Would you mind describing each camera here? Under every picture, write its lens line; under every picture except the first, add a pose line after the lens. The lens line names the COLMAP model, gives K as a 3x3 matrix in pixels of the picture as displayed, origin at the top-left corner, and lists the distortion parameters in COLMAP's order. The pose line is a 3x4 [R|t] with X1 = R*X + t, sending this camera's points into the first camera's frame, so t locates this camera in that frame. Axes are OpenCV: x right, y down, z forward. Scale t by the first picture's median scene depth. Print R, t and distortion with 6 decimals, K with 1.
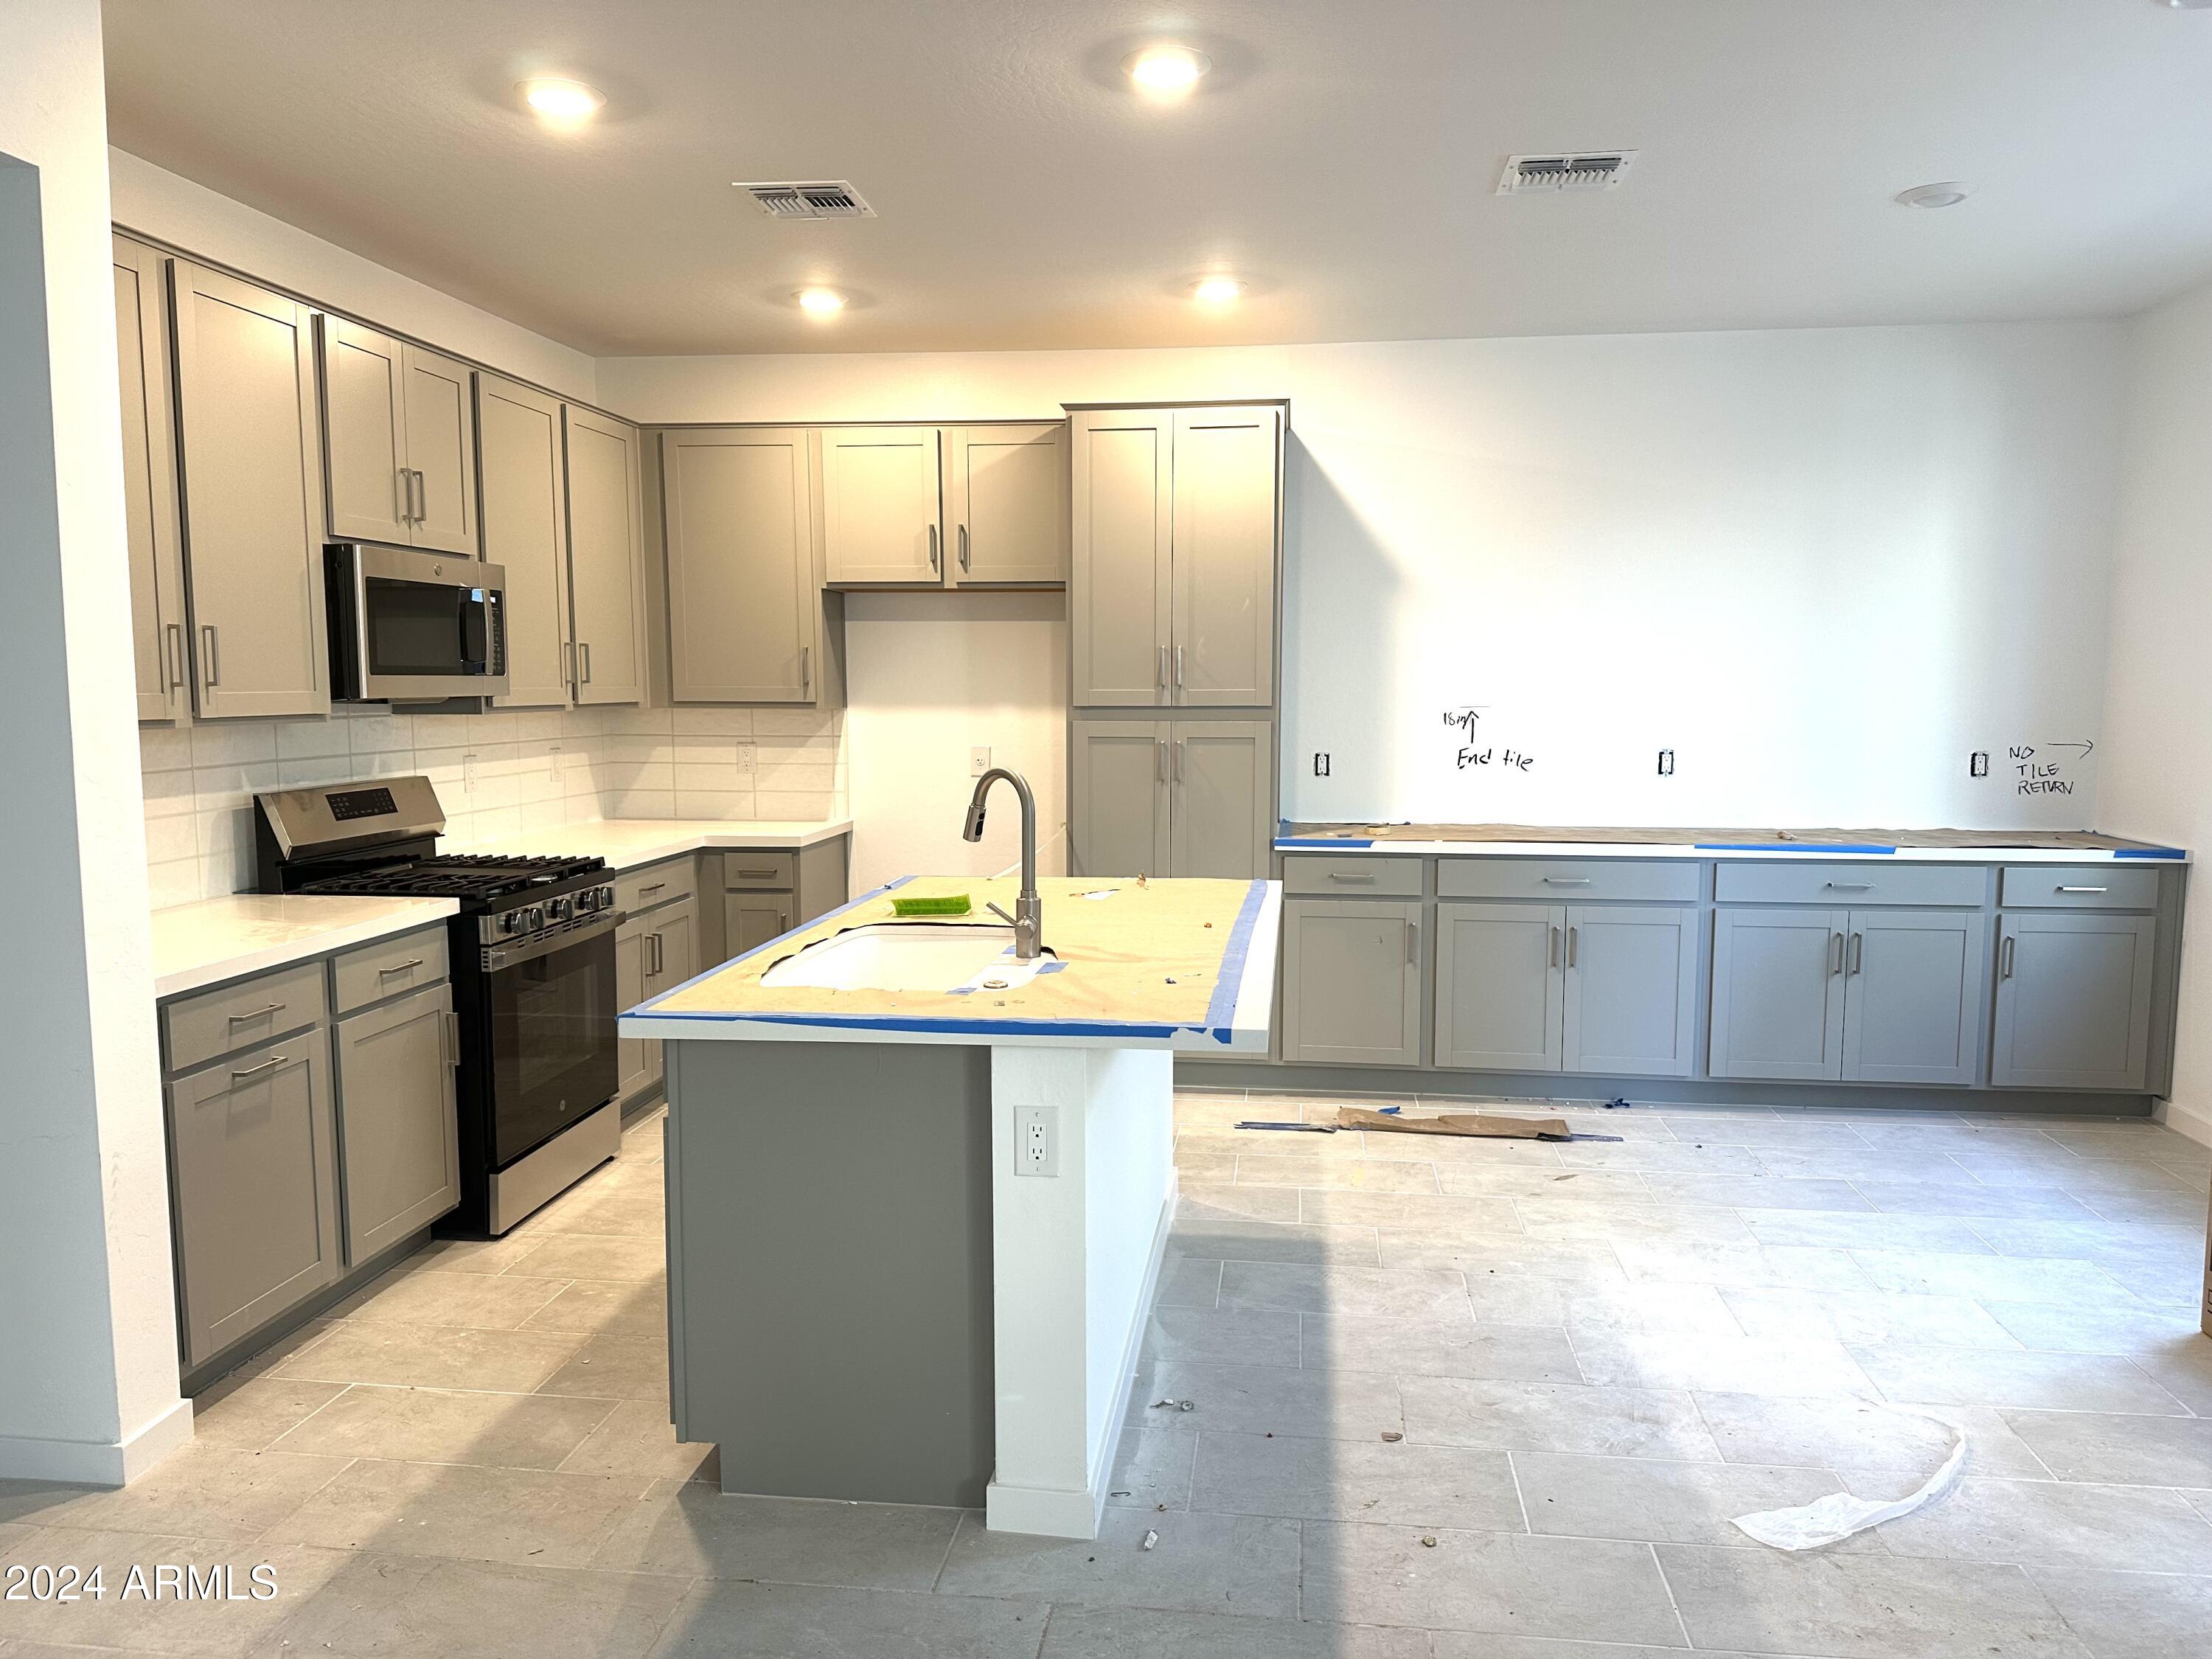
lens RADIAL K [[1534.6, 0, 1106.0], [0, 1534.6, 829.5], [0, 0, 1]] dist [0.001751, -0.105420]
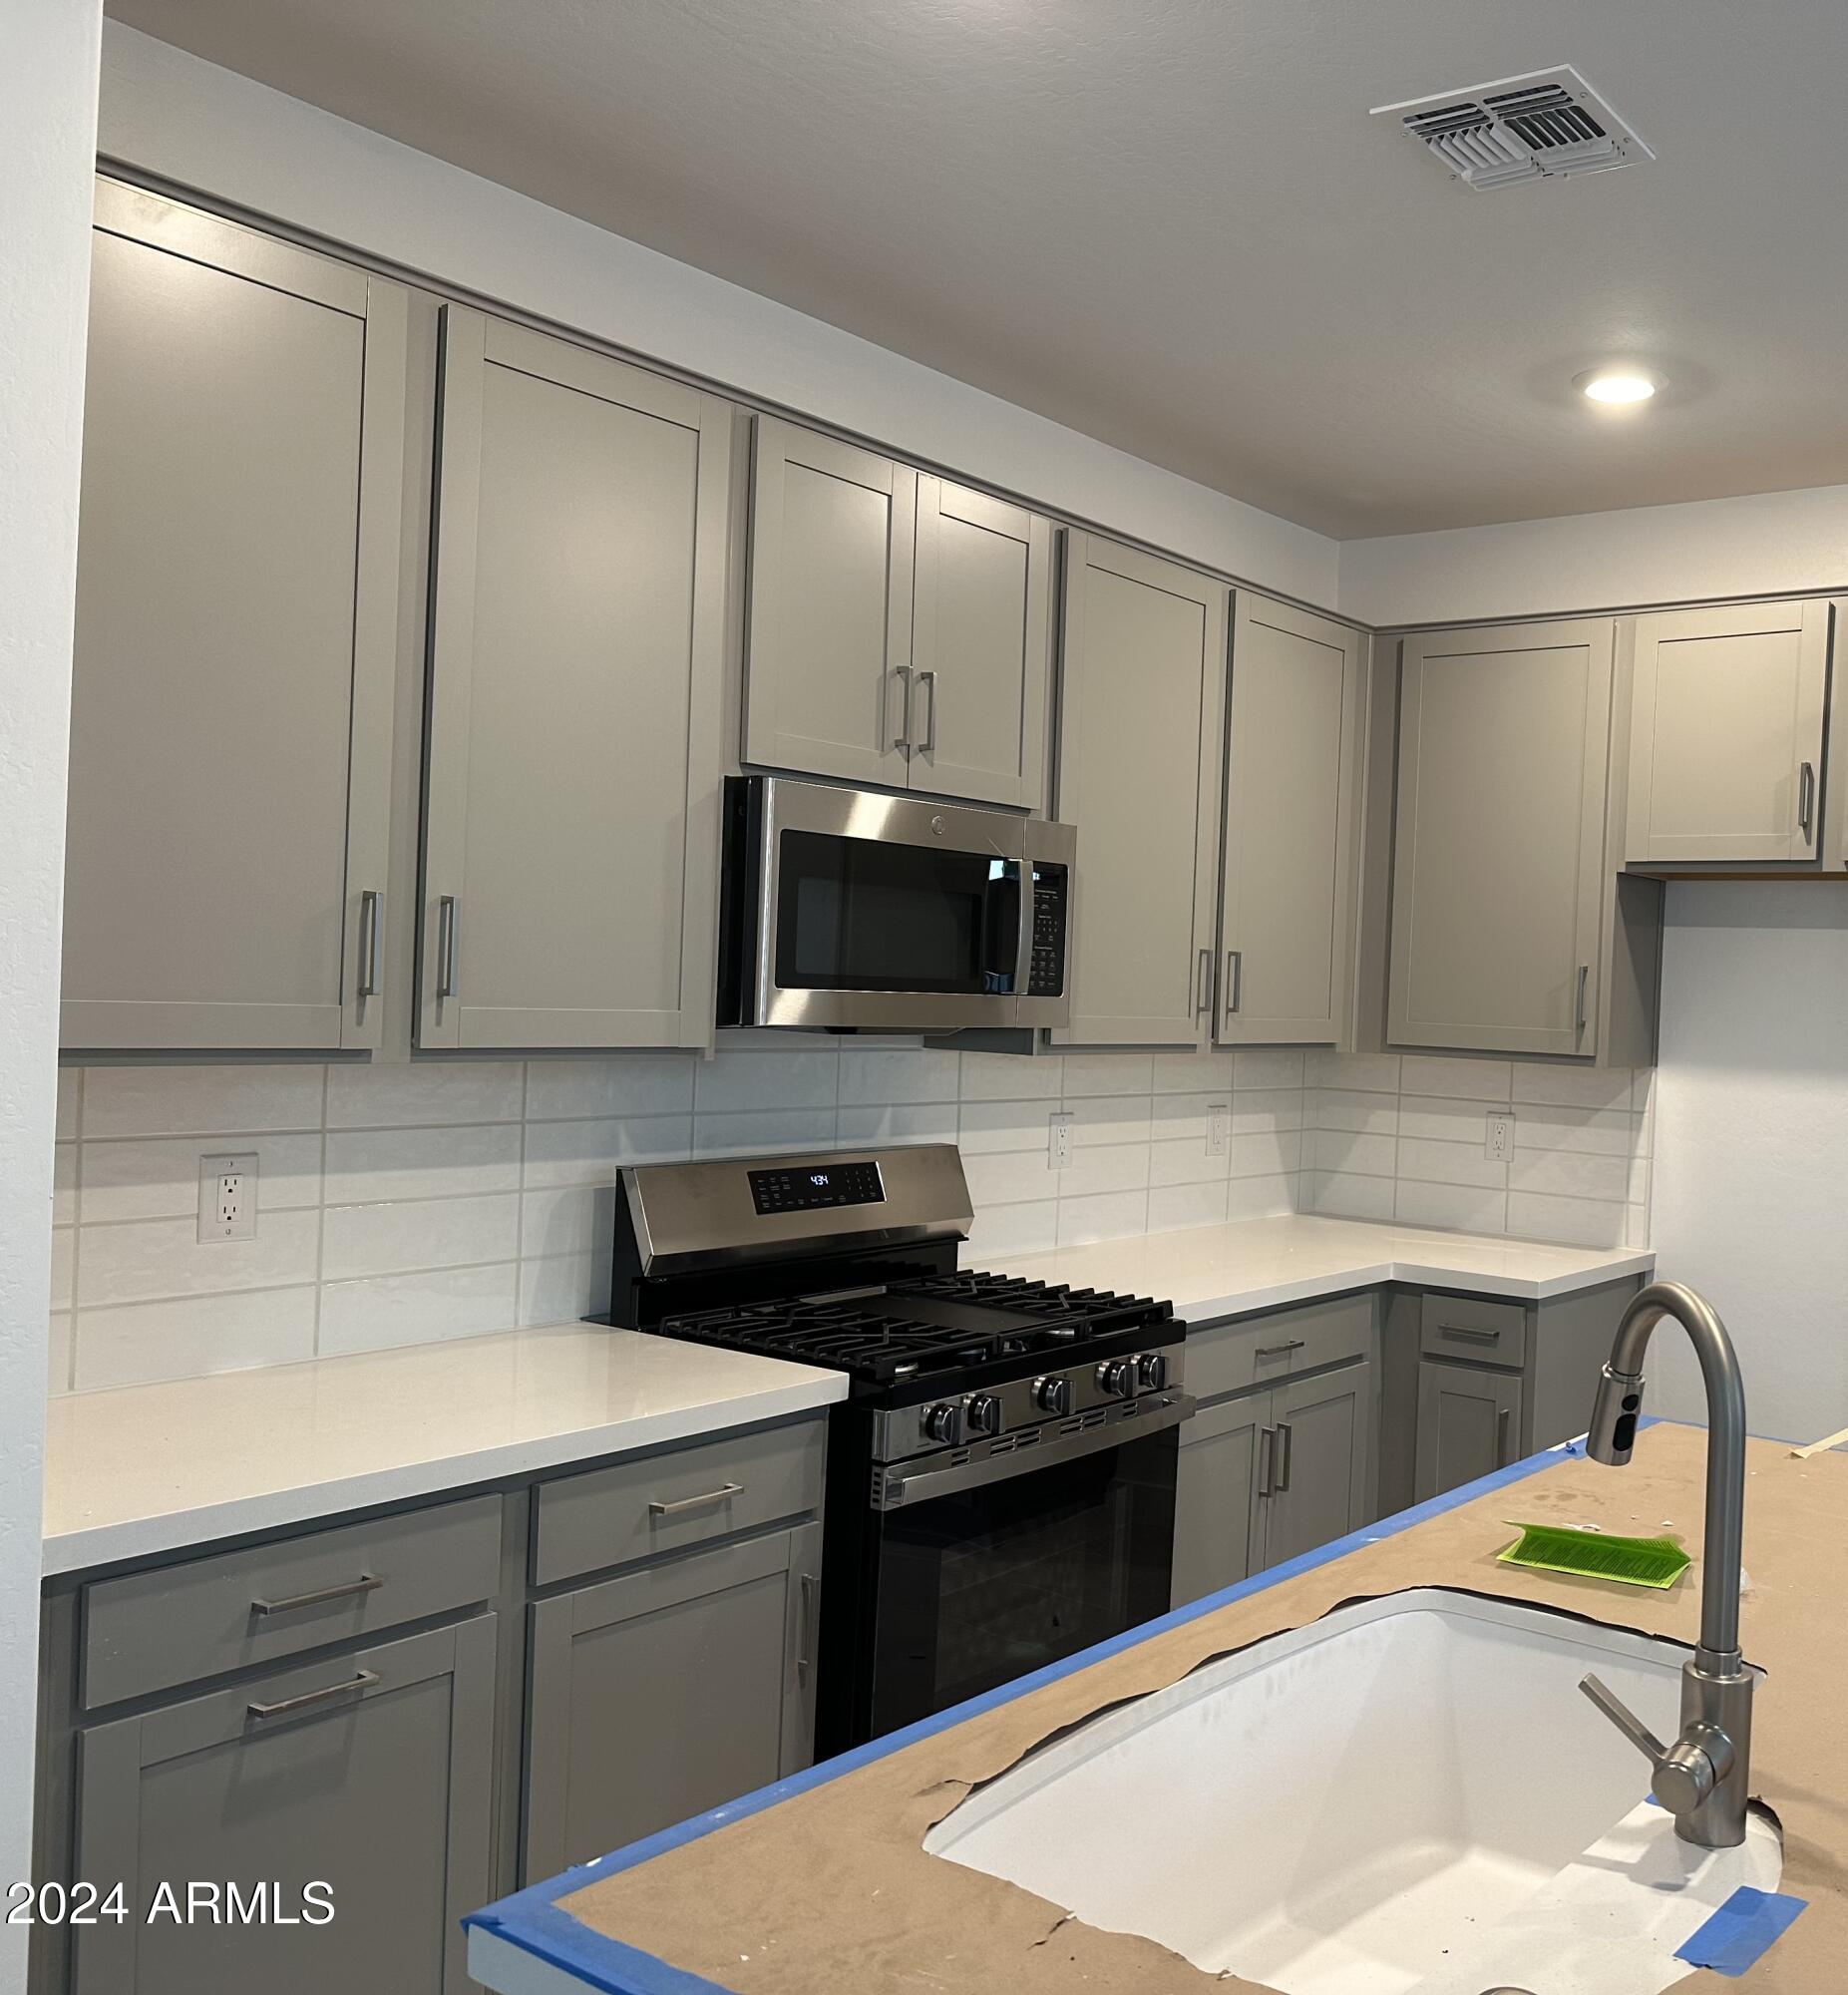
lens RADIAL K [[1872.4, 0, 1284.3], [0, 1872.4, 1024.4], [0, 0, 1]] dist [0.083514, -0.134037]
pose [[0.901072, 0.038109, -0.431991, 0.027604], [-0.076629, 0.994449, -0.072110, -0.041916], [0.426845, 0.098079, 0.898990, 0.357915]]
